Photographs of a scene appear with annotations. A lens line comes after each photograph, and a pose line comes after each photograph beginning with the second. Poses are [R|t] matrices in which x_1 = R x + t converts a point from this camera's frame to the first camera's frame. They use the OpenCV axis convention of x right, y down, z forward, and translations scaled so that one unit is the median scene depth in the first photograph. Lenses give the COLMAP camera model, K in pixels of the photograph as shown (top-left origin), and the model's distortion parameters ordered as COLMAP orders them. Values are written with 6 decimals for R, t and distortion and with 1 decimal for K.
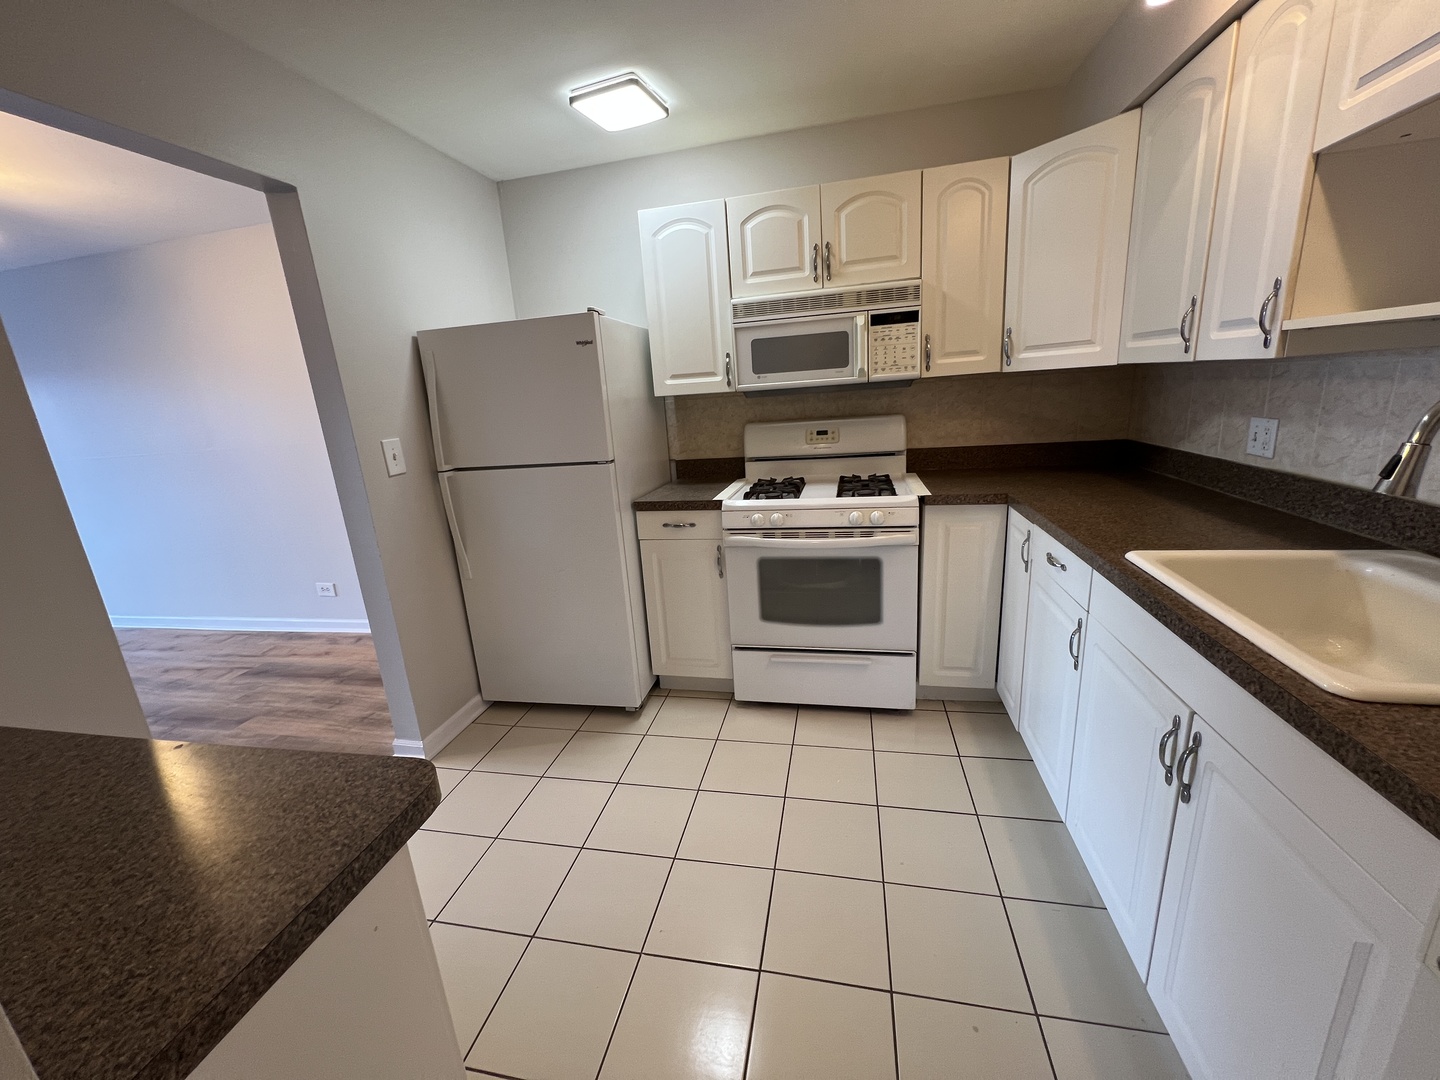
lens RADIAL K [[574.0, 0, 717.3], [0, 574.0, 535.1], [0, 0, 1]] dist [-0.000503, 0.000140]
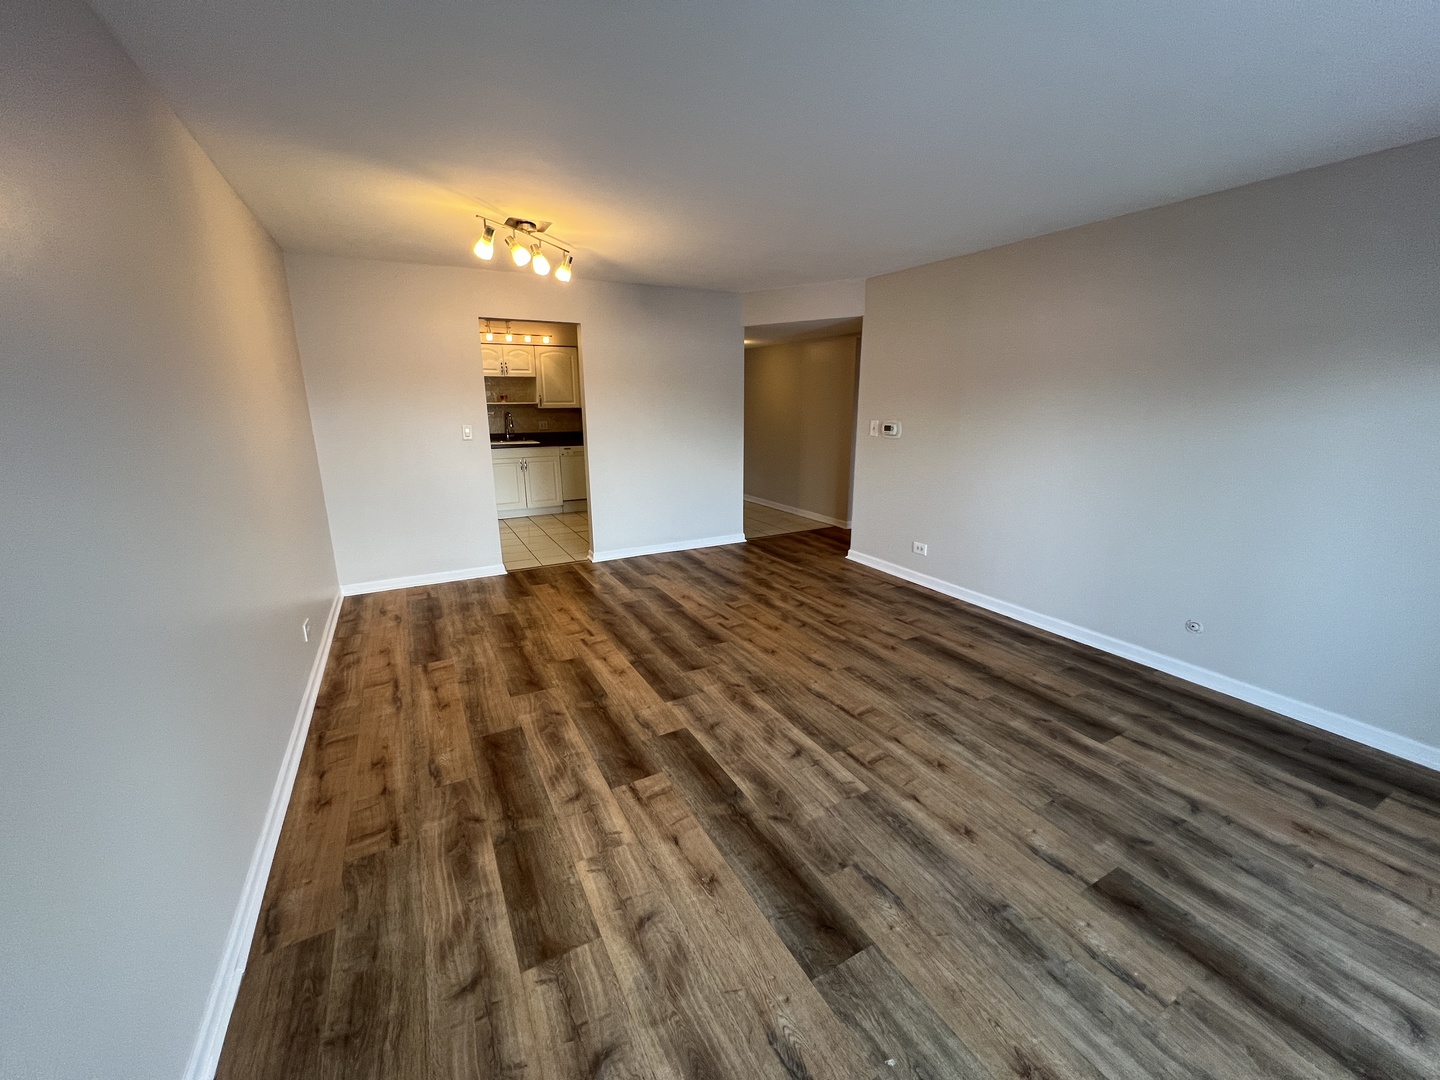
lens RADIAL K [[574.0, 0, 717.8], [0, 574.0, 537.5], [0, 0, 1]] dist [-0.000503, 0.000140]
pose [[-0.649894, -0.104186, 0.752850, -2.618611], [0.240656, 0.911381, 0.333870, -0.243549], [-0.720918, 0.398158, -0.567228, 1.568927]]
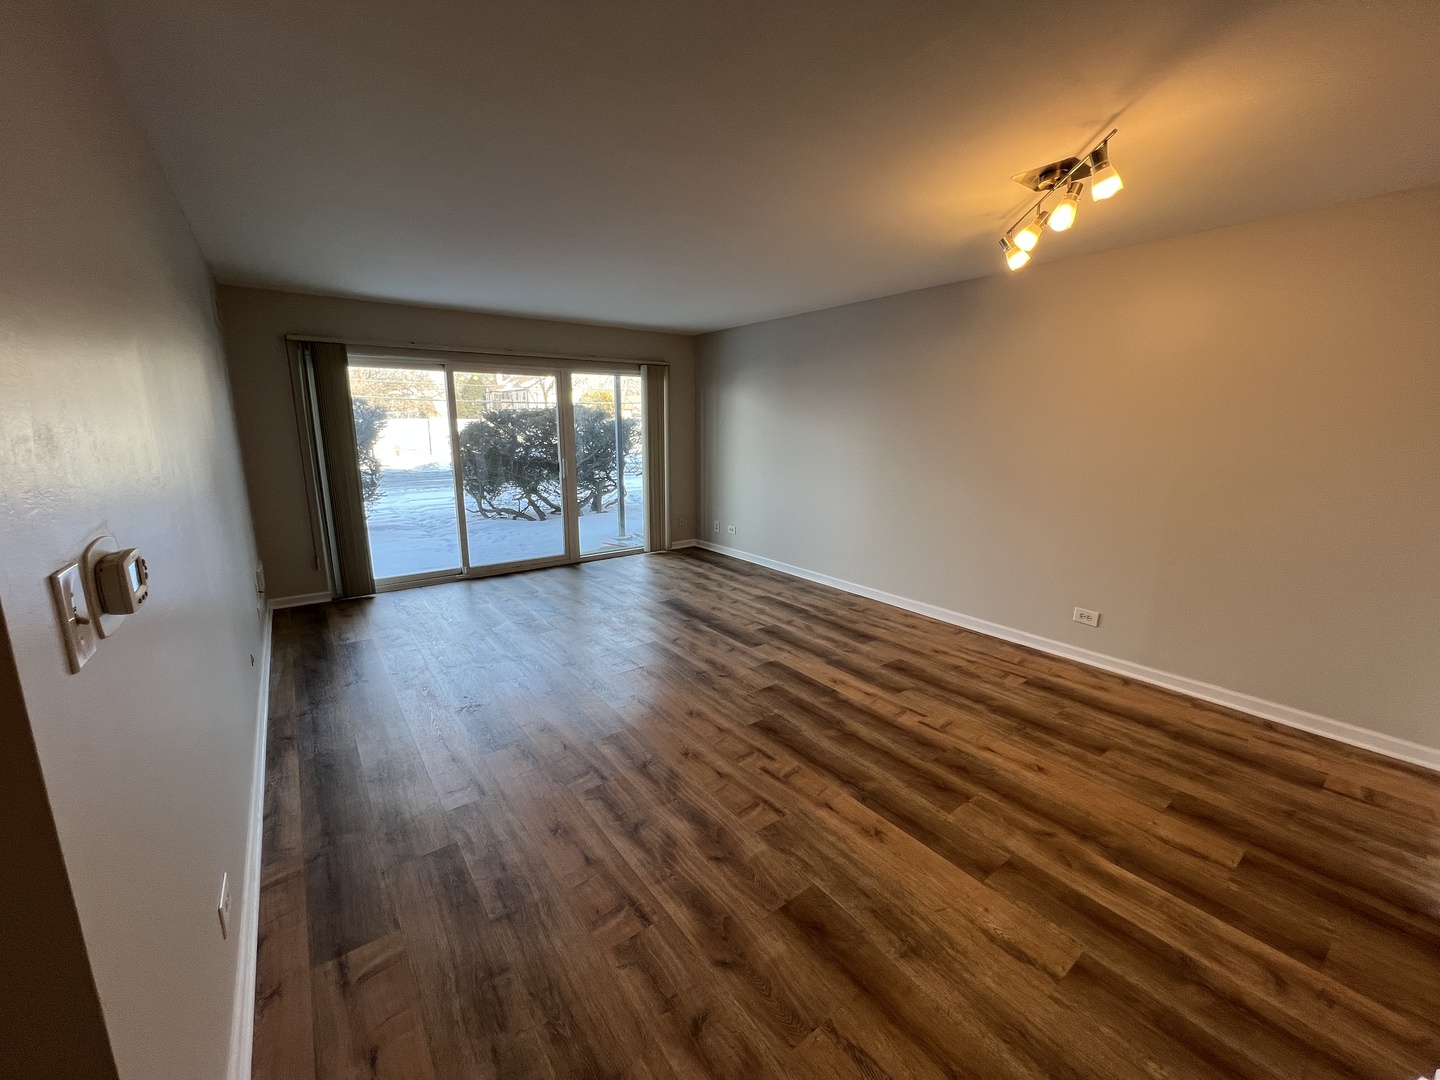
lens RADIAL K [[574.0, 0, 716.5], [0, 574.0, 537.1], [0, 0, 1]] dist [-0.000503, 0.000140]
pose [[0.749884, 0.206757, -0.628431, -0.903853], [-0.223519, 0.973231, 0.053481, 0.082871], [0.622666, 0.100362, 0.776025, -0.210197]]
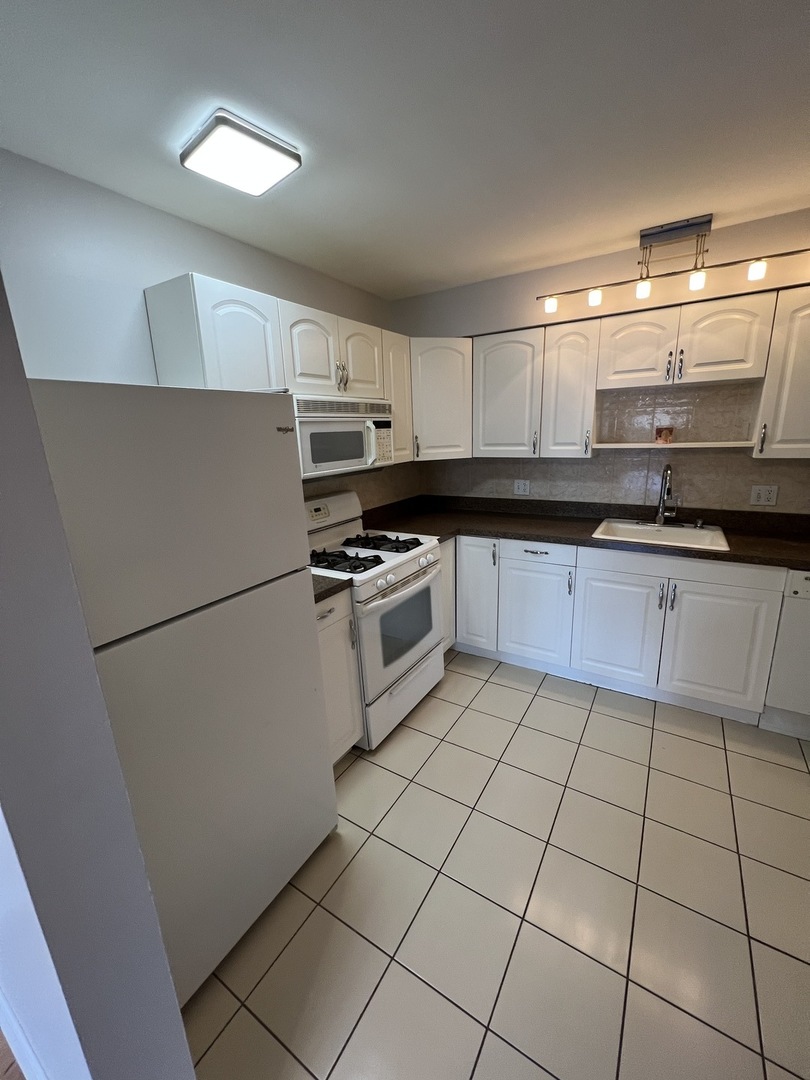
lens RADIAL K [[430.5, 0, 405.5], [0, 430.5, 536.7], [0, 0, 1]] dist [-0.000503, 0.000140]
pose [[0.339640, -0.169421, 0.925171, -0.695096], [0.249783, 0.964569, 0.084938, -0.178861], [-0.906782, 0.202243, 0.369924, 0.587319]]
